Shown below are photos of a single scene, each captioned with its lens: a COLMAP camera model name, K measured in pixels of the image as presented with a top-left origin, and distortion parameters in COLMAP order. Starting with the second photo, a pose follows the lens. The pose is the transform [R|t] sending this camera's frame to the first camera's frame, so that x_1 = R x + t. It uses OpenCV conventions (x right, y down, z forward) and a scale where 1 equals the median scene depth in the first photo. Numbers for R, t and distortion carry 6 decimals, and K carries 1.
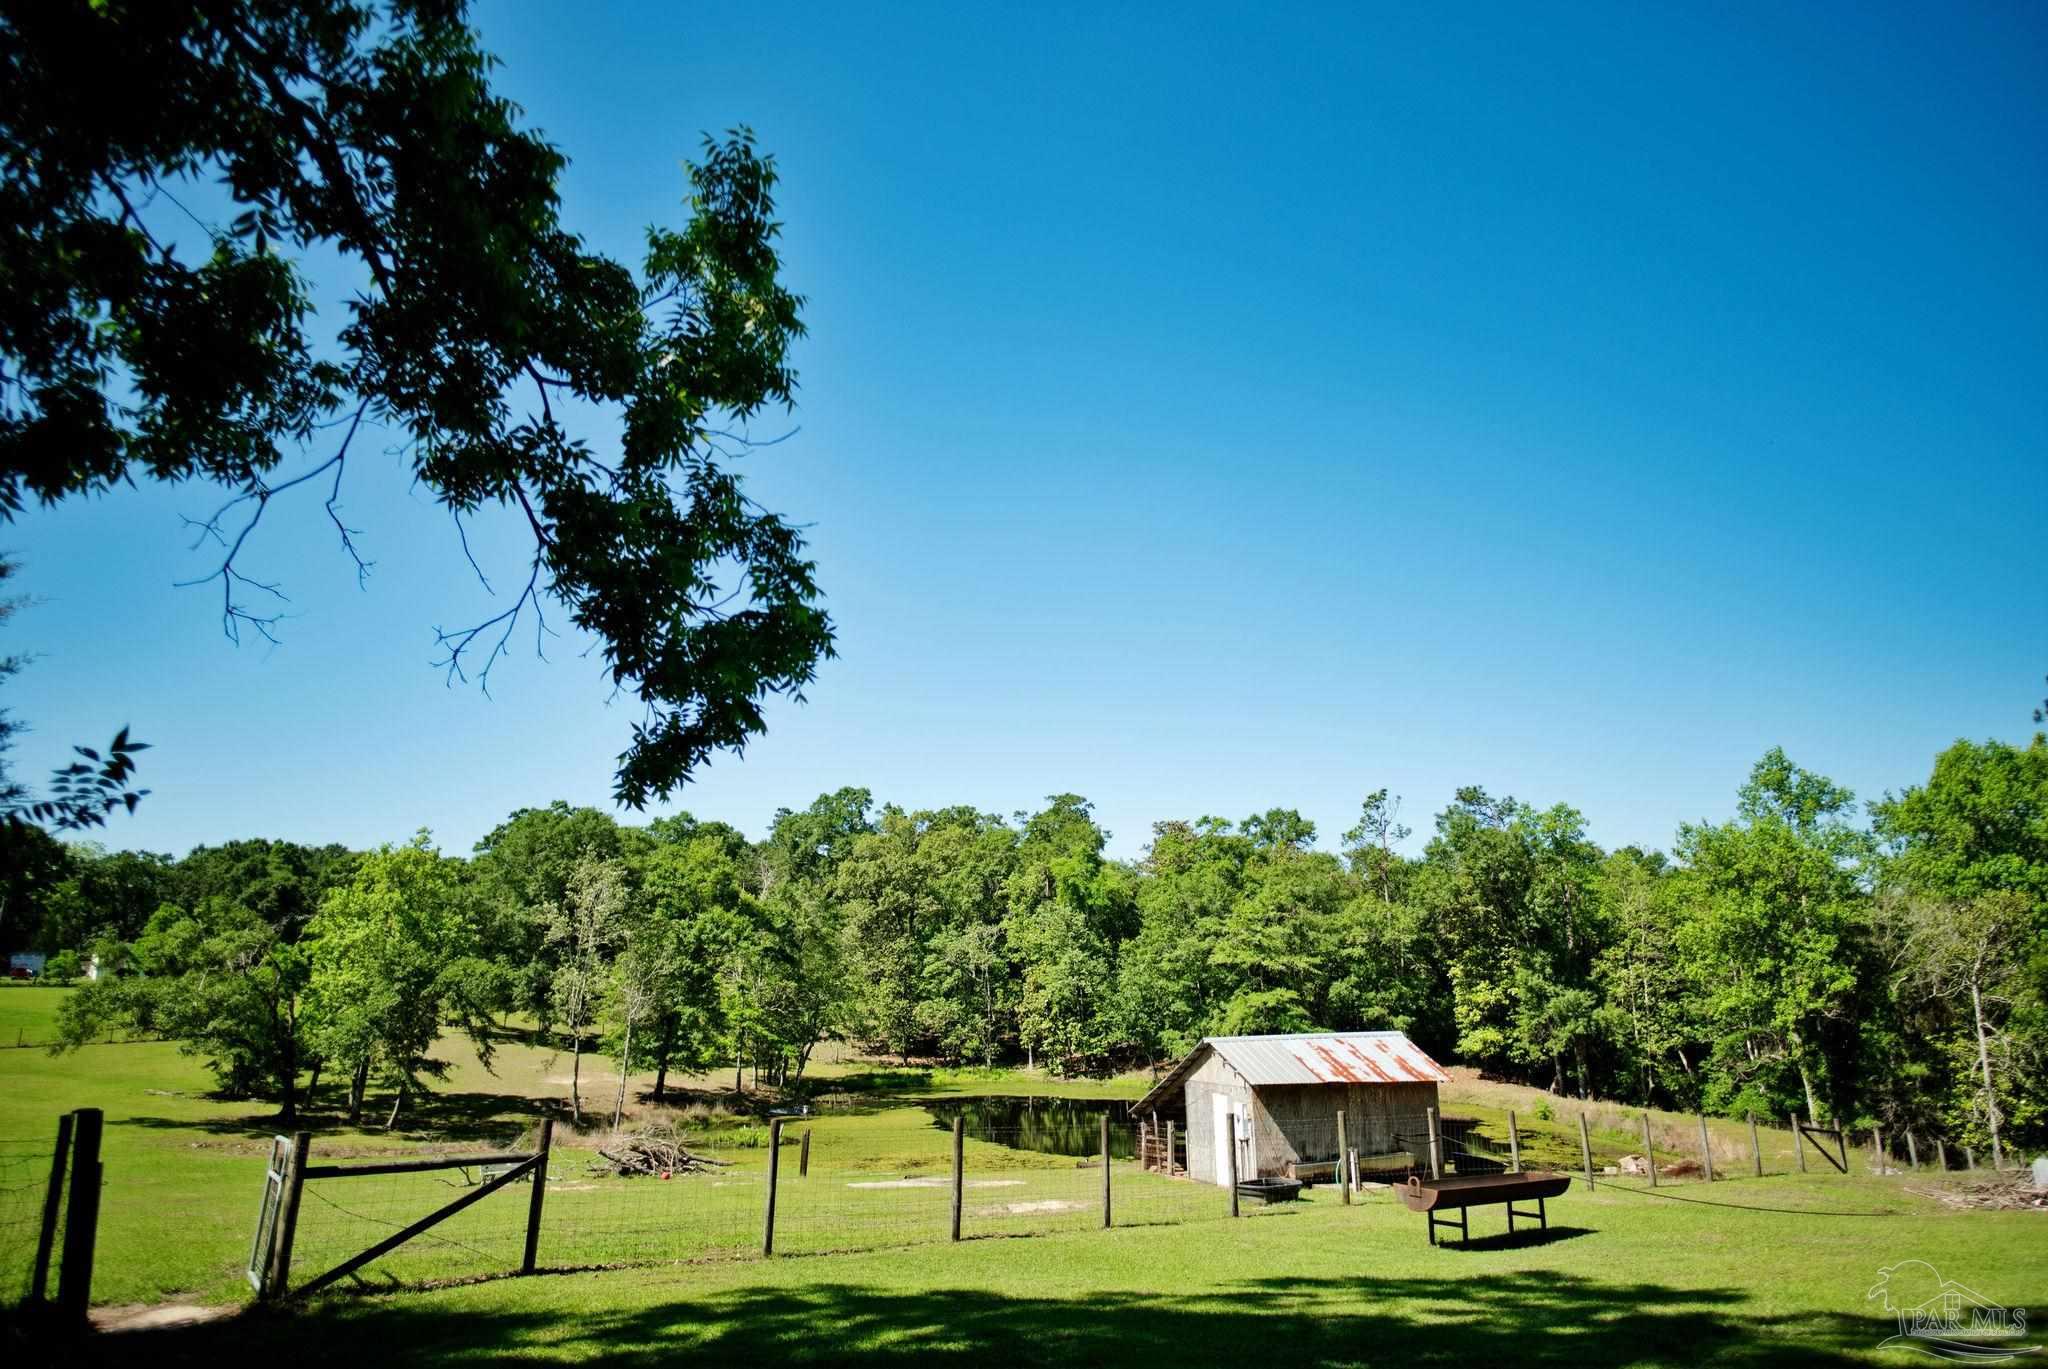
lens RADIAL K [[1193.6, 0, 1022.7], [0, 1193.6, 674.8], [0, 0, 1]] dist [-0.002575, -0.001020]
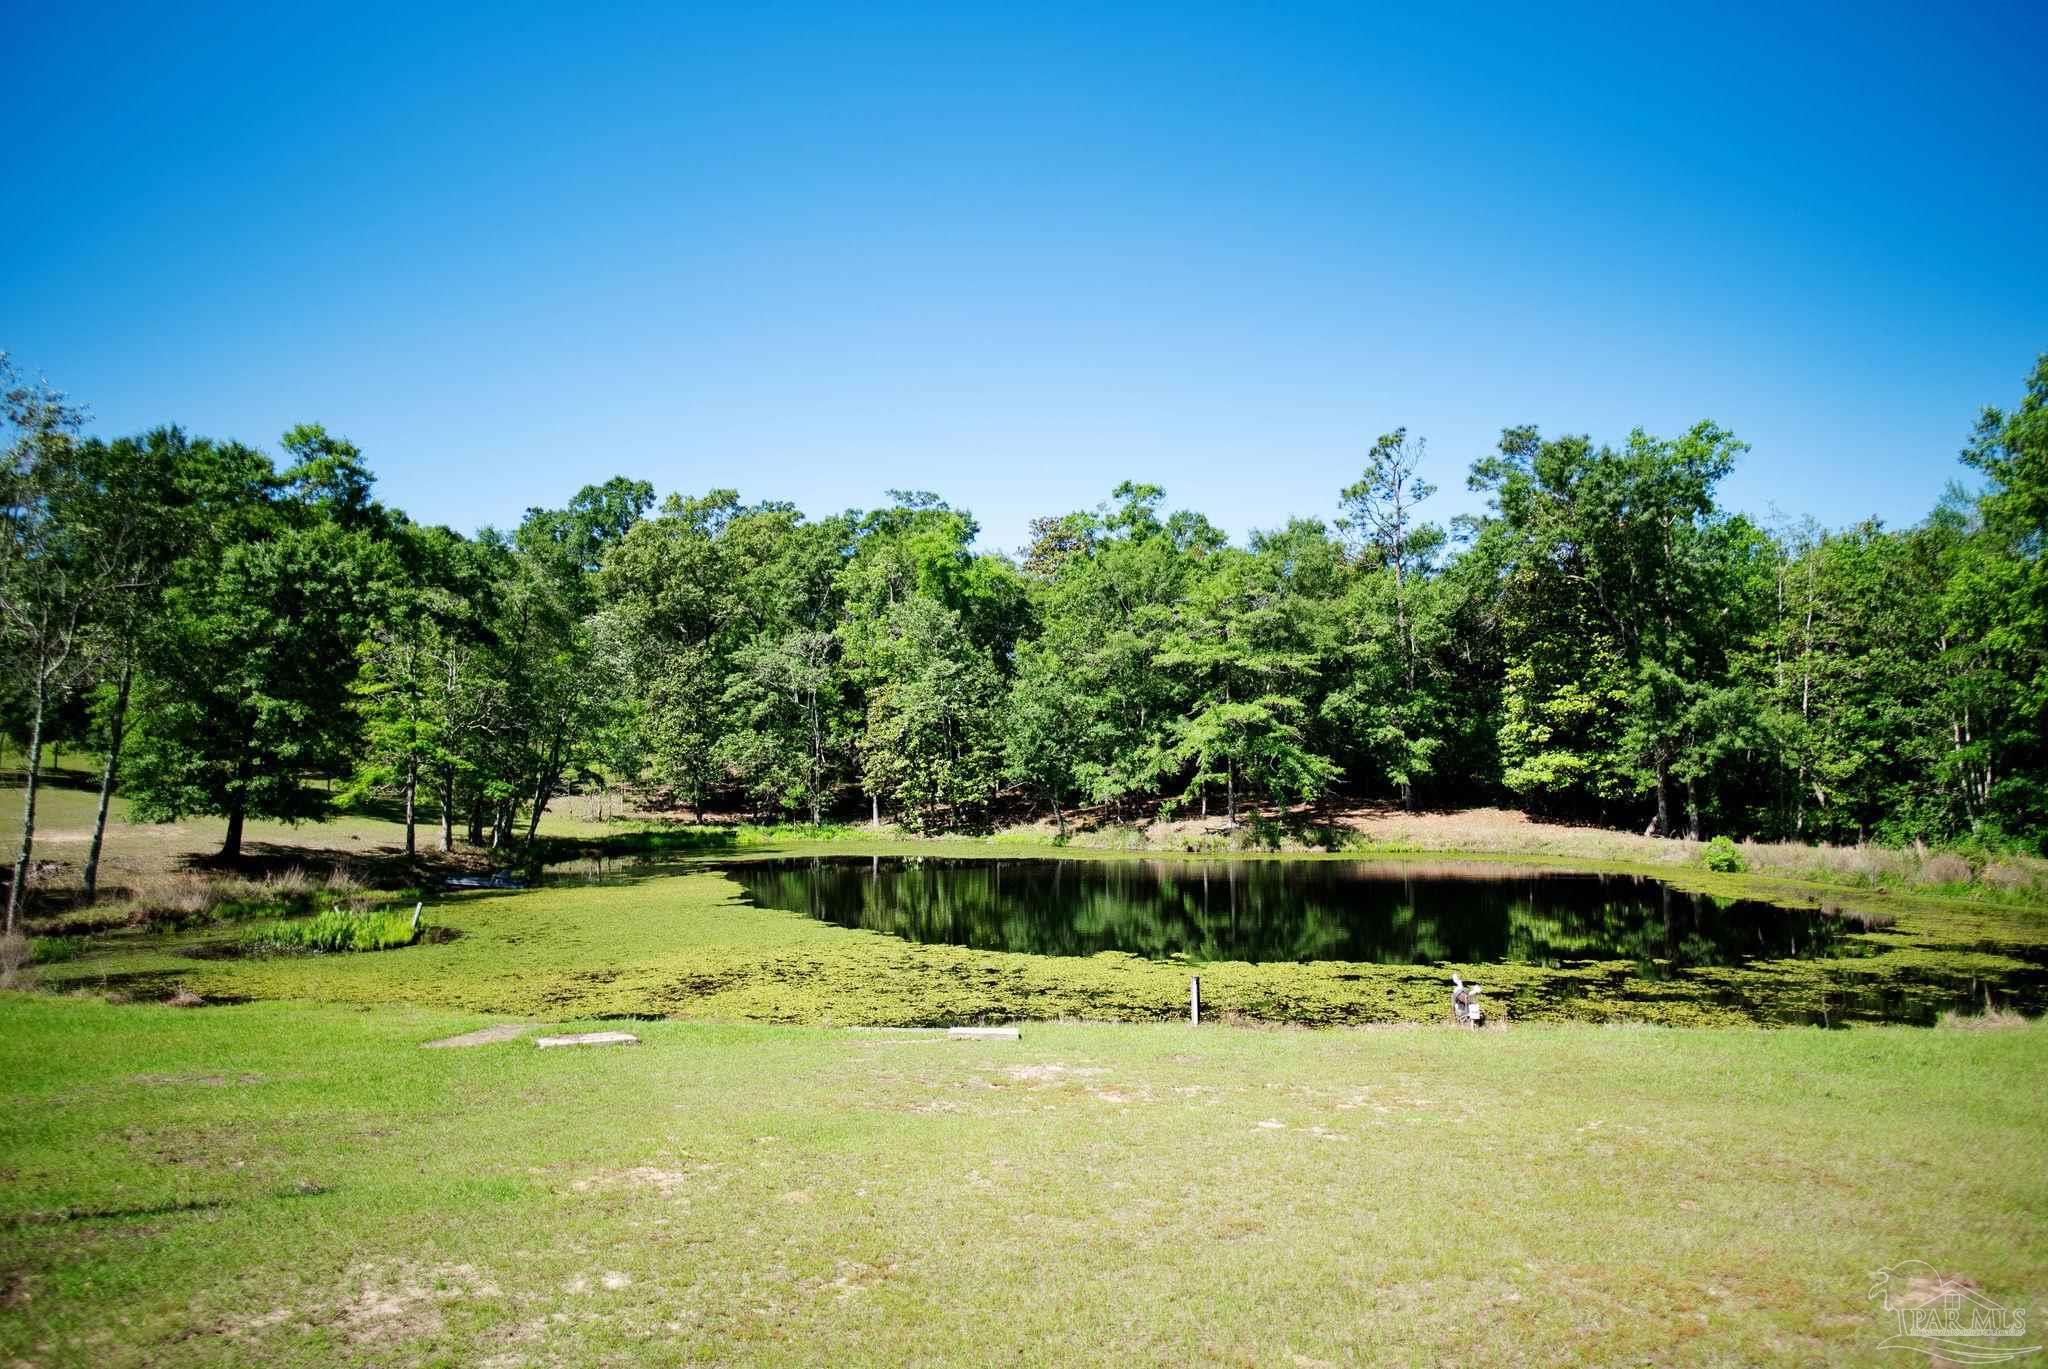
lens RADIAL K [[1193.6, 0, 1019.1], [0, 1193.6, 675.7], [0, 0, 1]] dist [-0.002575, -0.001020]
pose [[0.987288, 0.009815, 0.158639, -0.025095], [-0.037512, 0.984284, 0.172561, 0.120653], [-0.154452, -0.176319, 0.972140, 0.317614]]
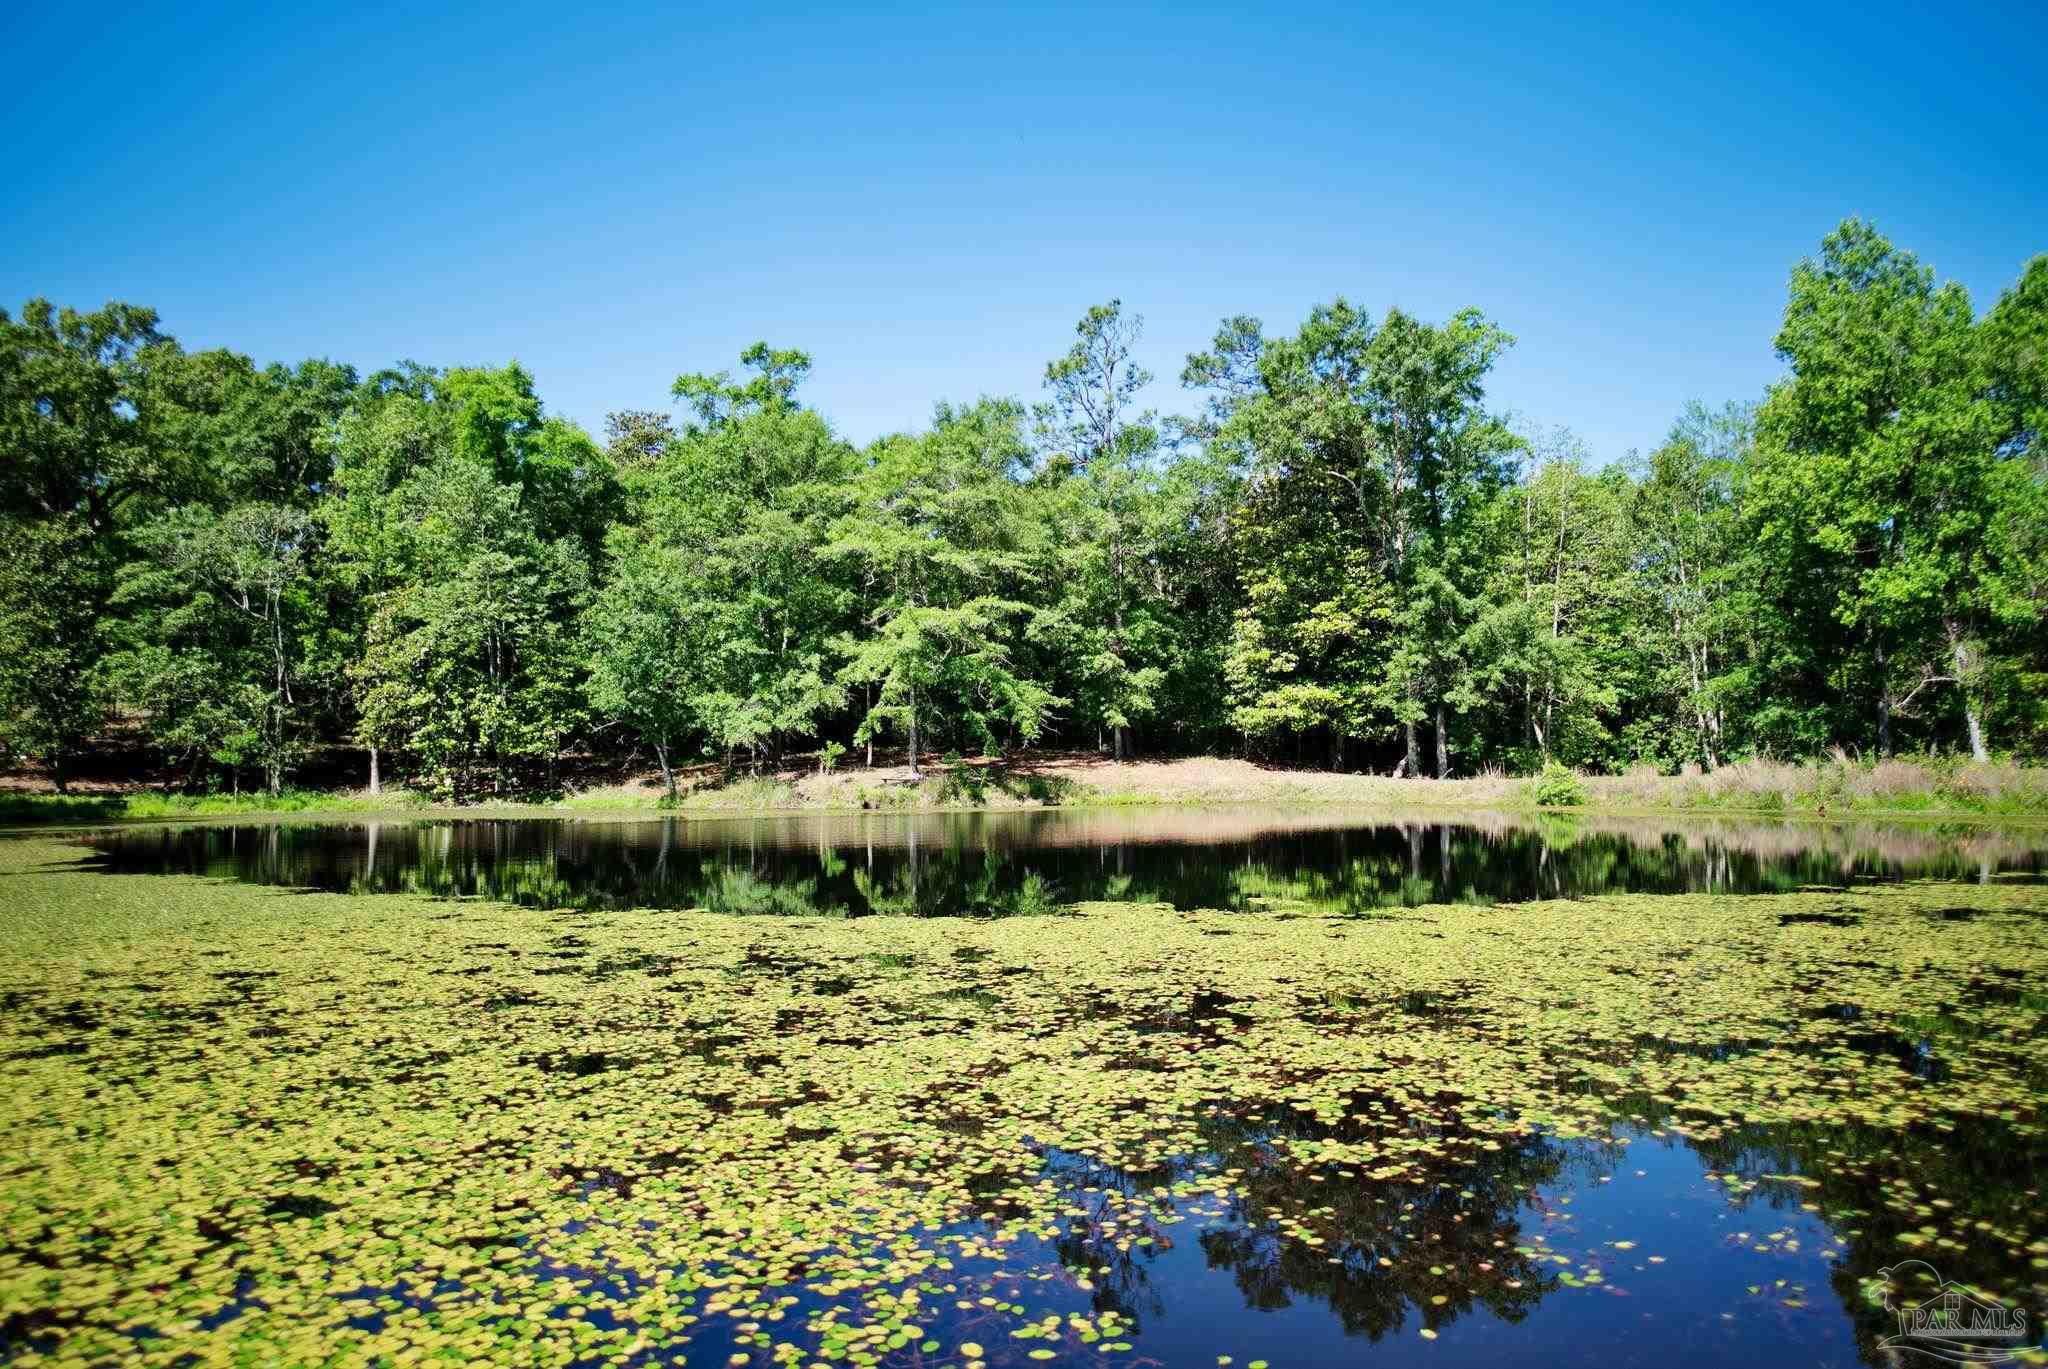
lens RADIAL K [[1193.6, 0, 1039.1], [0, 1193.6, 685.7], [0, 0, 1]] dist [-0.002575, -0.001020]
pose [[0.848065, 0.037931, 0.528533, -0.024932], [-0.131570, 0.981272, 0.140691, 0.192719], [-0.513298, -0.188854, 0.837173, 0.478455]]
